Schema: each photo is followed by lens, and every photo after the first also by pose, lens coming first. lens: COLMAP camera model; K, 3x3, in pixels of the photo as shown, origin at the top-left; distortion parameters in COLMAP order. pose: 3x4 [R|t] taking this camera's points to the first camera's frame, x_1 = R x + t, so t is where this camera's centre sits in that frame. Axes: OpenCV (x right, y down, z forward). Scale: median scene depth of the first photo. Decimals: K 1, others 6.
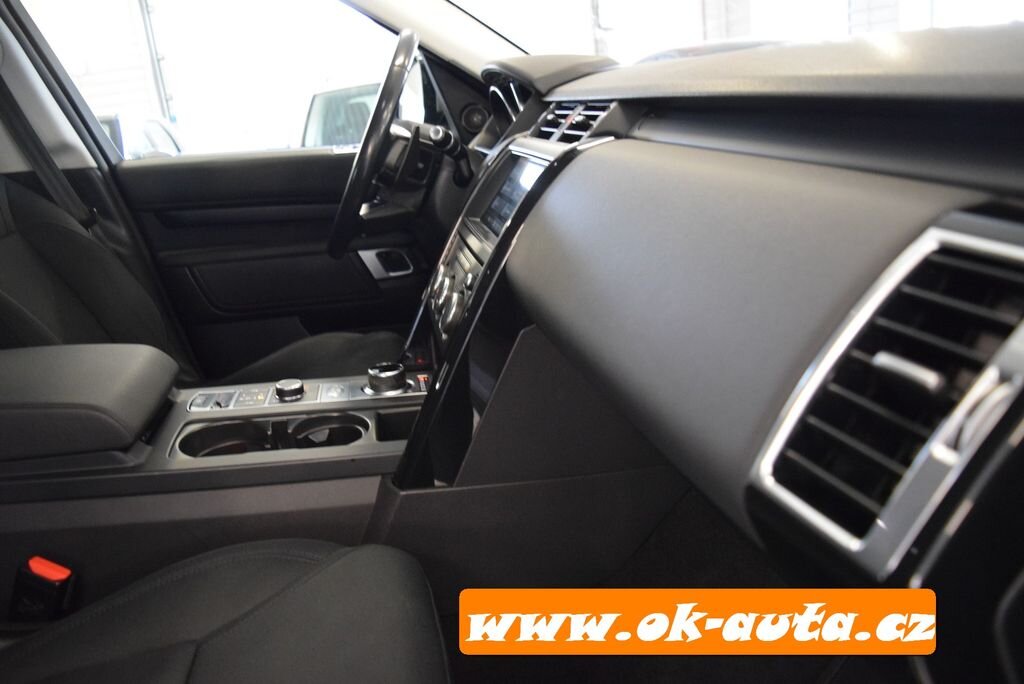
lens RADIAL K [[797.2, 0, 512.0], [0, 797.2, 342.0], [0, 0, 1]] dist [-0.086723, 0.006166]
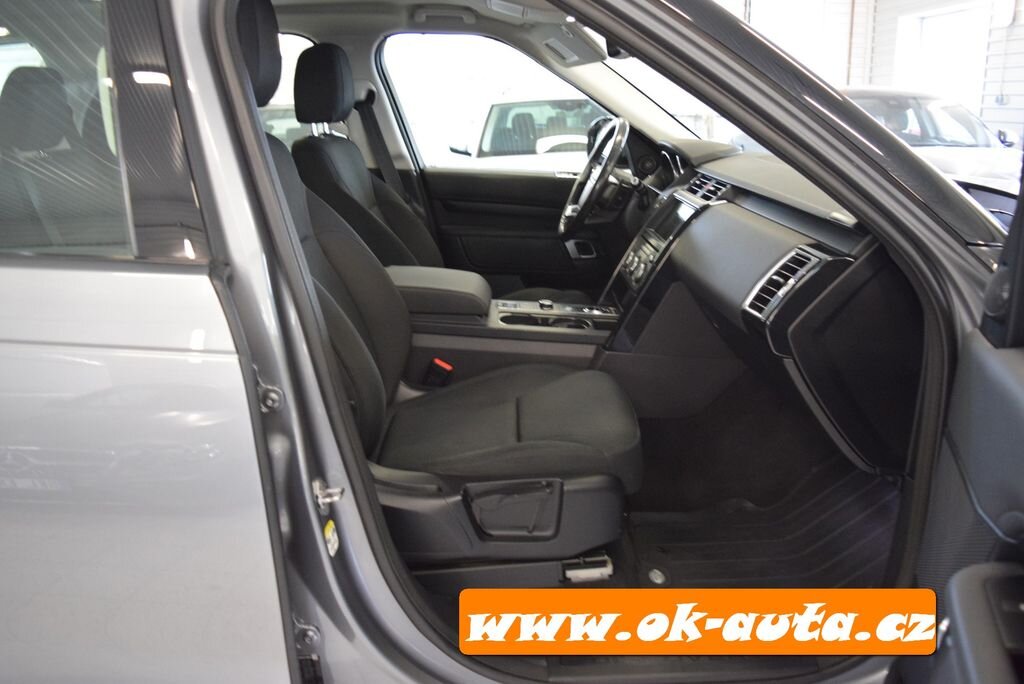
lens RADIAL K [[797.2, 0, 512.0], [0, 797.2, 342.0], [0, 0, 1]] dist [-0.086723, 0.006166]
pose [[0.982256, 0.130569, -0.134628, -0.088317], [-0.130746, 0.991387, 0.007560, 0.151660], [0.134456, 0.010176, 0.990867, -0.992445]]
